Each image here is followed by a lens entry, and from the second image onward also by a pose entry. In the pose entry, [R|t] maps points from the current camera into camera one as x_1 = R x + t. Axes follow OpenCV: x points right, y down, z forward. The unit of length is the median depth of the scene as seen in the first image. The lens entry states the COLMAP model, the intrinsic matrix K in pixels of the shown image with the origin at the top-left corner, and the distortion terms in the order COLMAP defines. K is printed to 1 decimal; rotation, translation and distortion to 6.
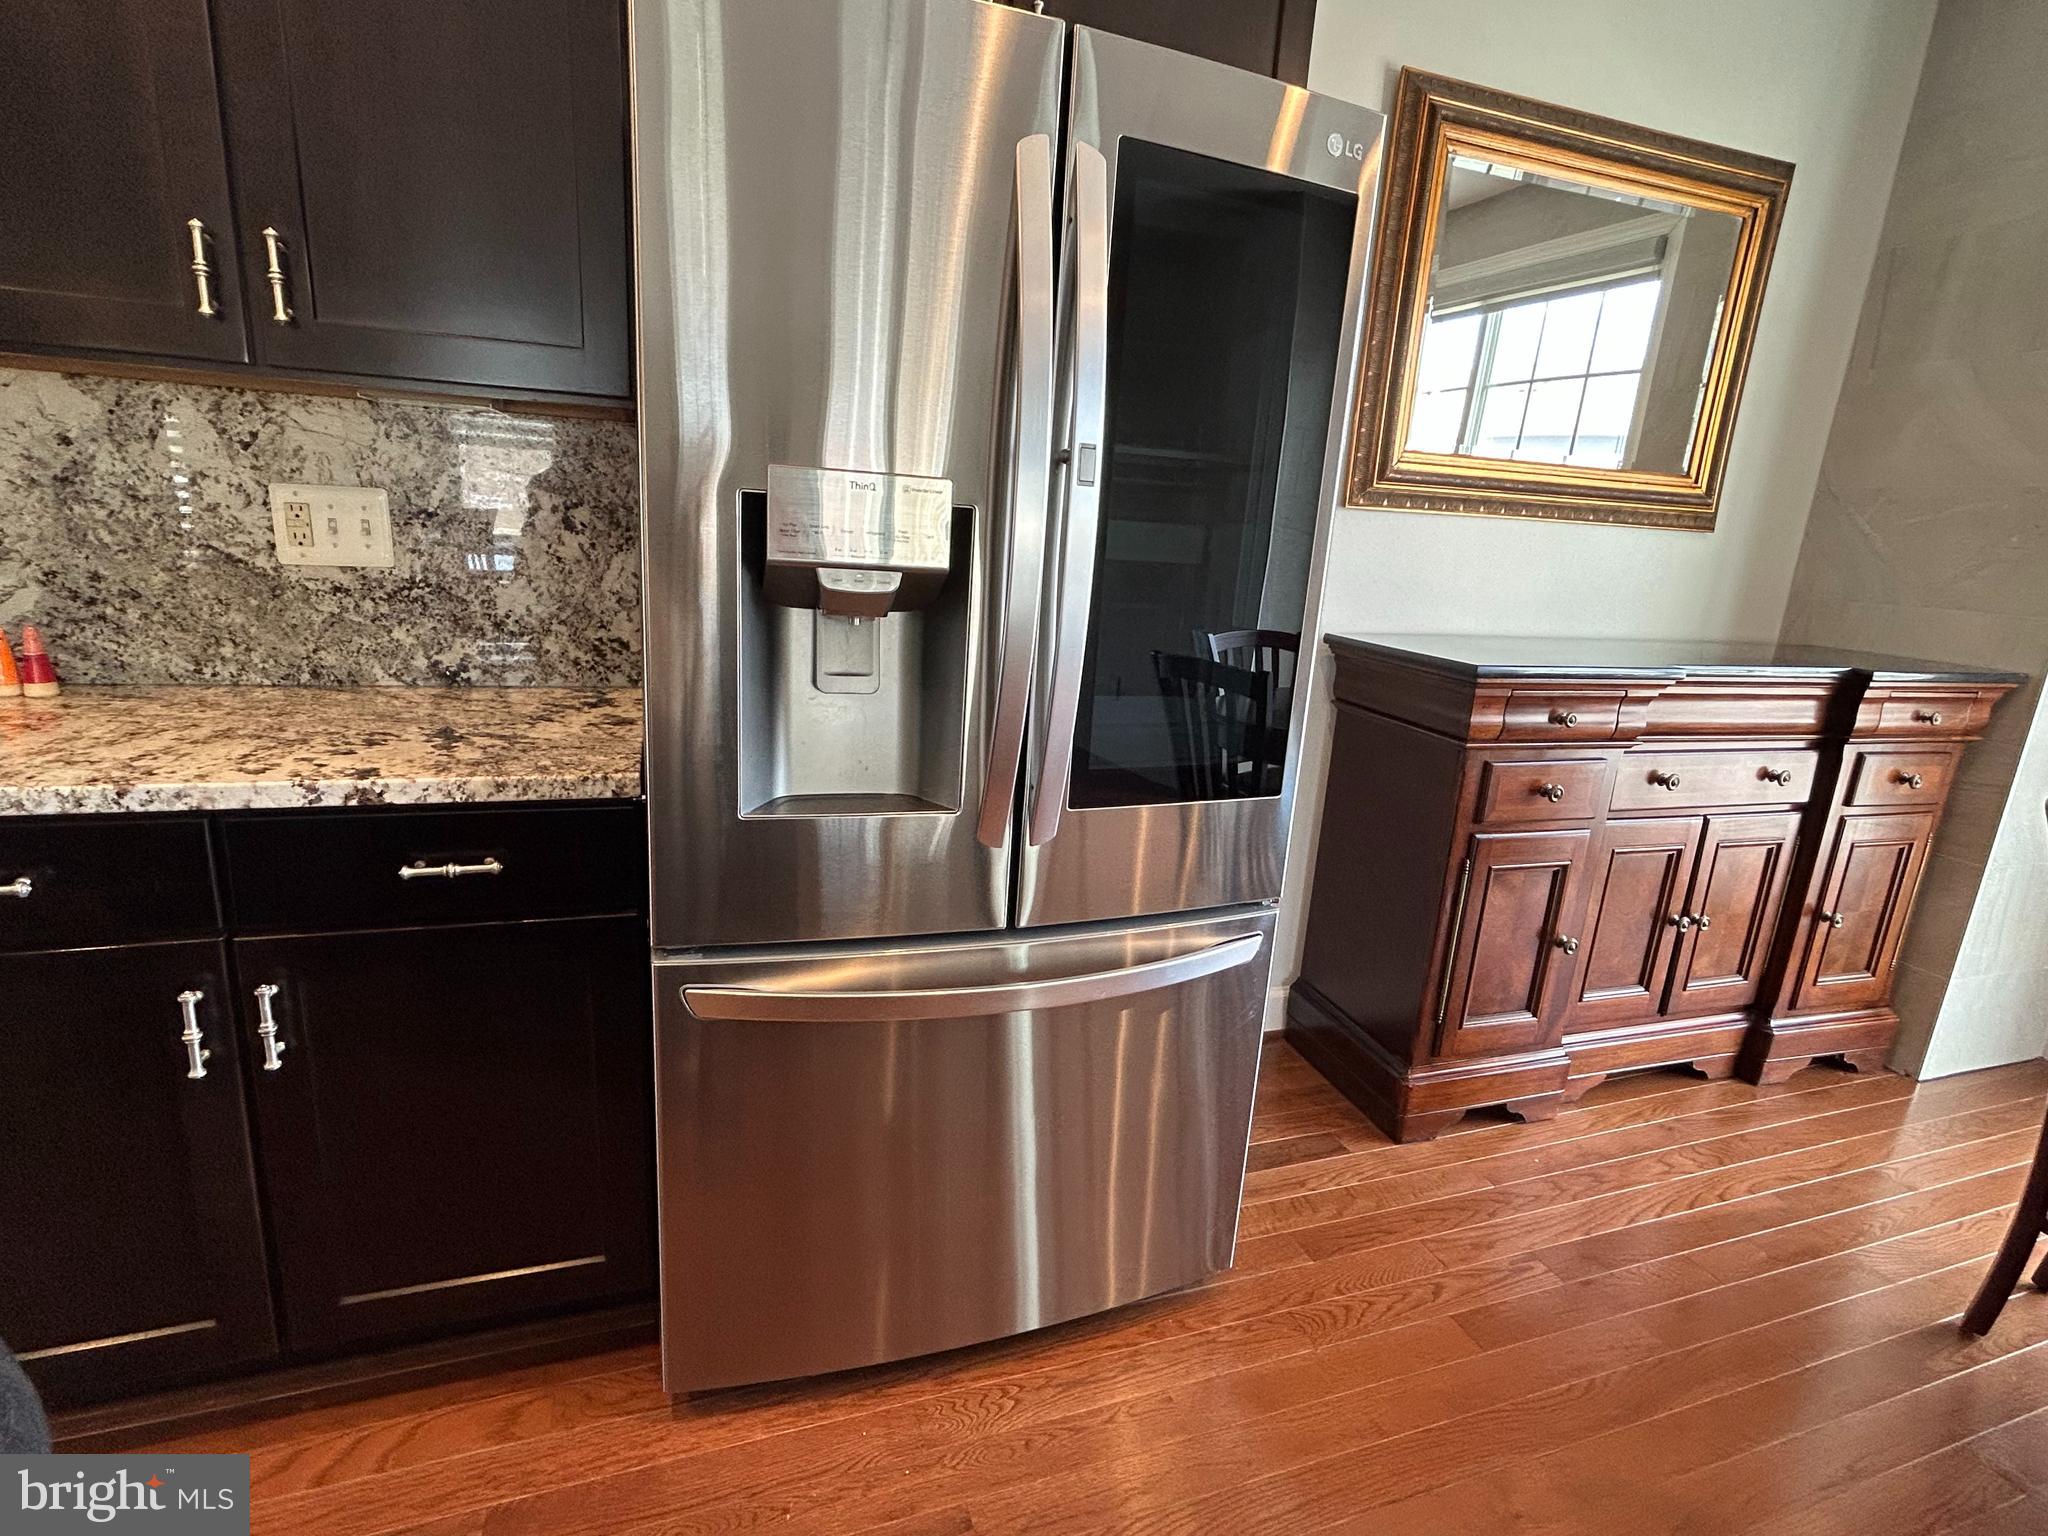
lens RADIAL K [[984.6, 0, 1019.3], [0, 984.6, 765.4], [0, 0, 1]] dist [0.000757, 0.002506]
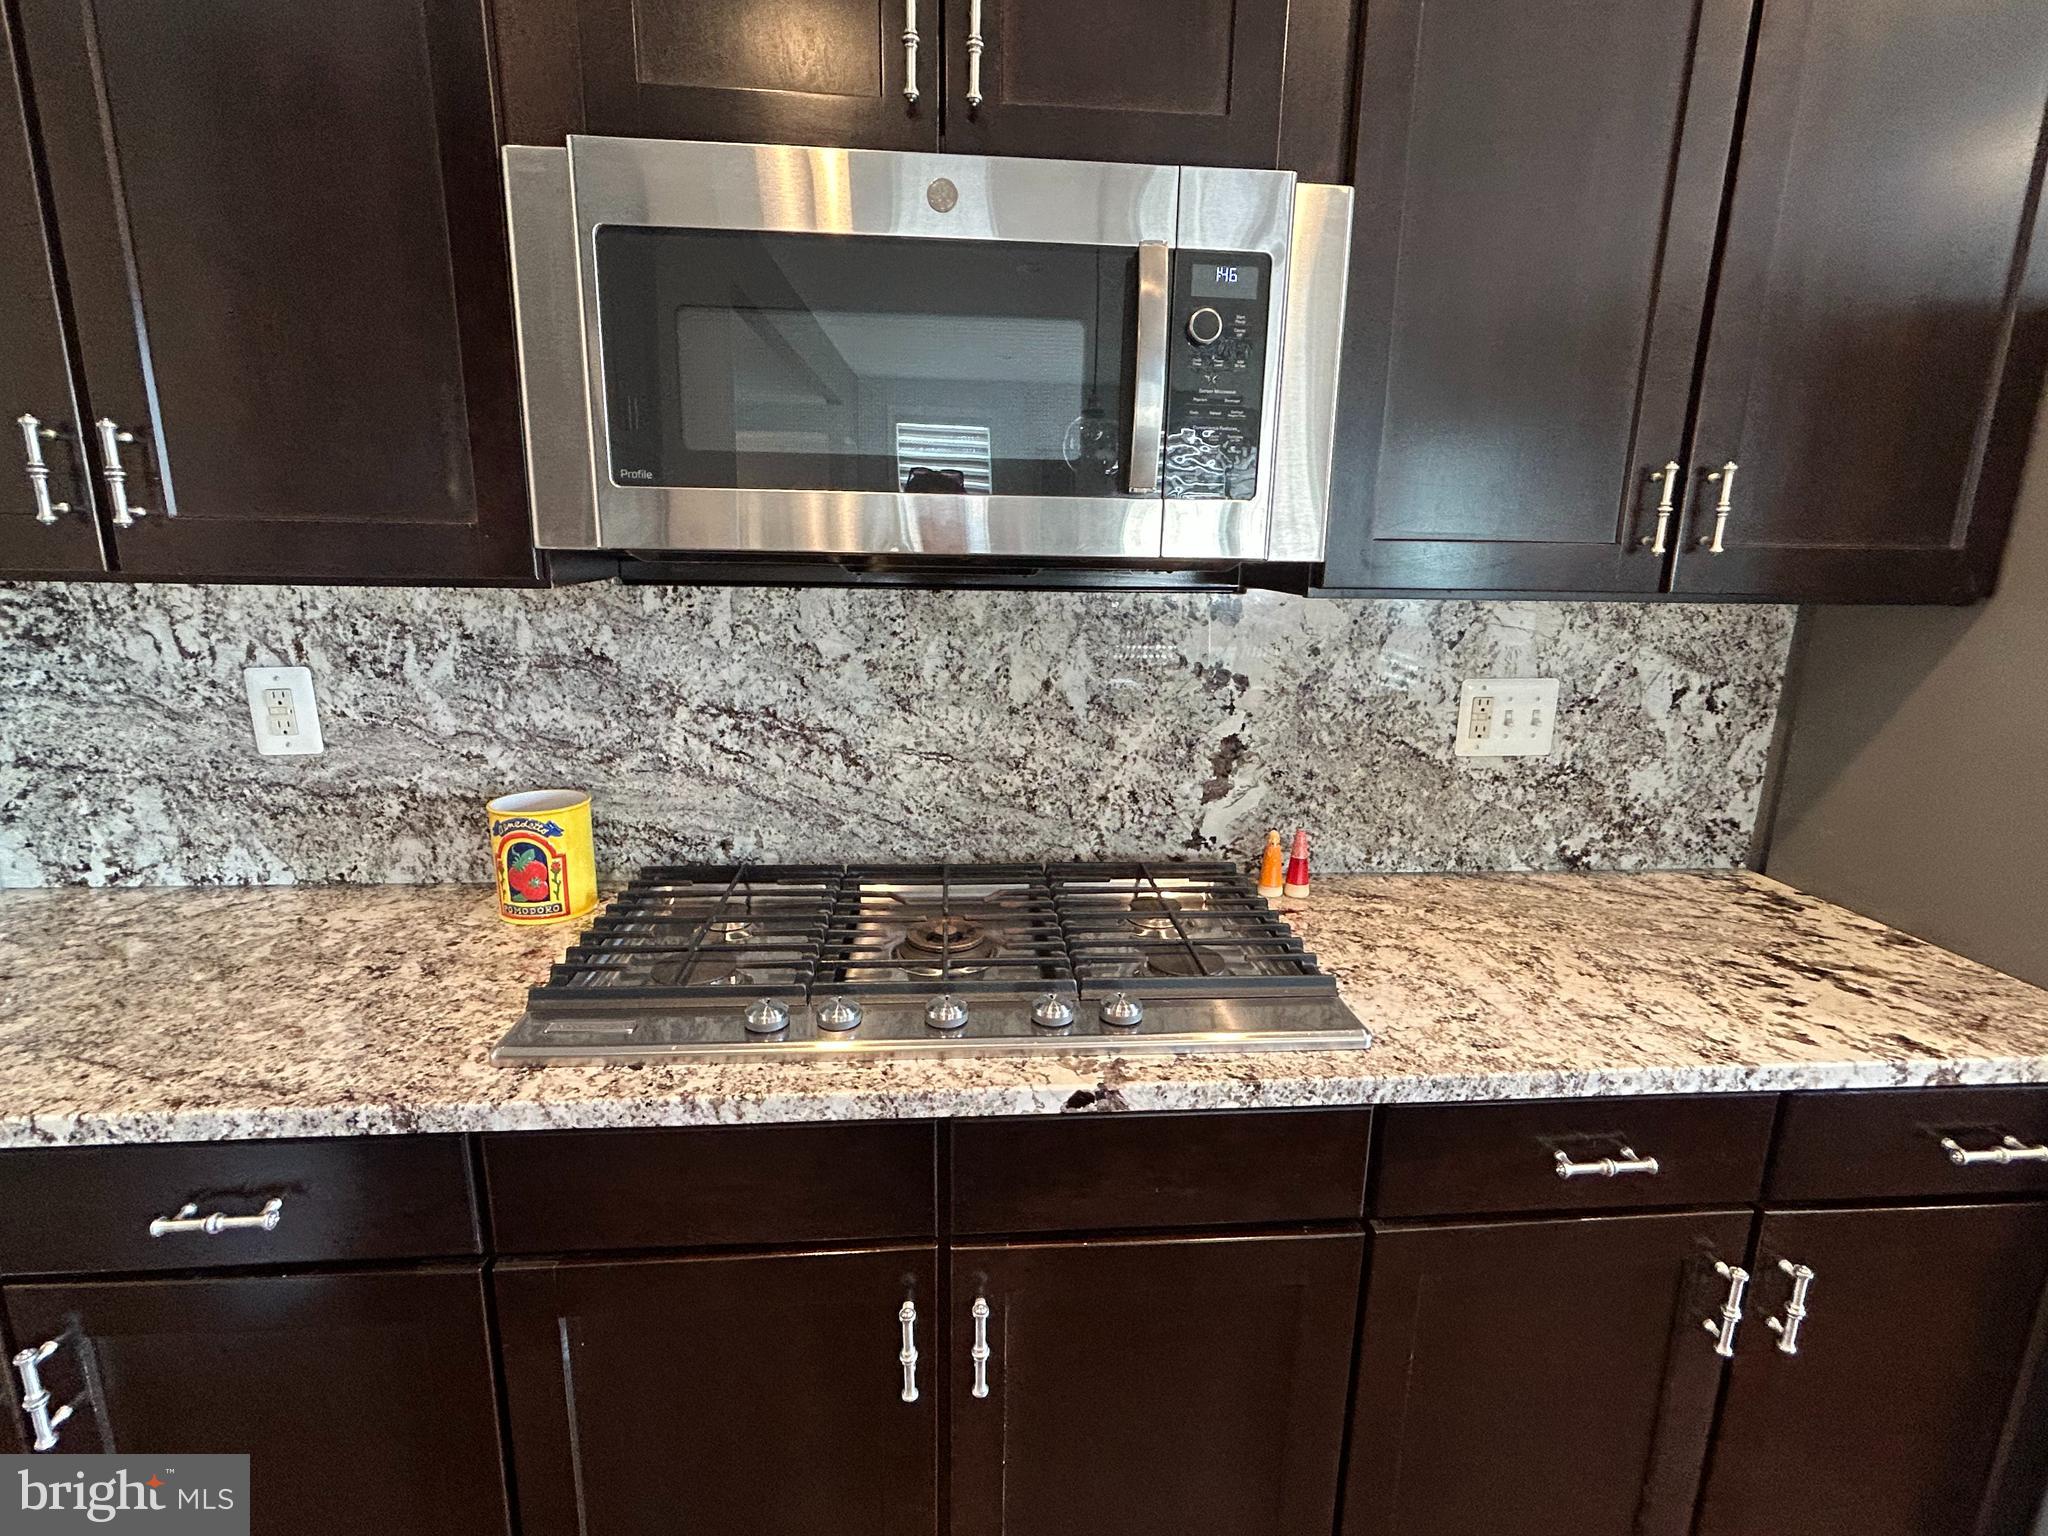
lens RADIAL K [[984.6, 0, 1024.8], [0, 984.6, 765.0], [0, 0, 1]] dist [0.000757, 0.002506]
pose [[0.970652, 0.010583, -0.240254, -0.930633], [-0.017409, 0.999502, -0.026307, -0.160453], [0.239856, 0.029717, 0.970354, -0.080773]]
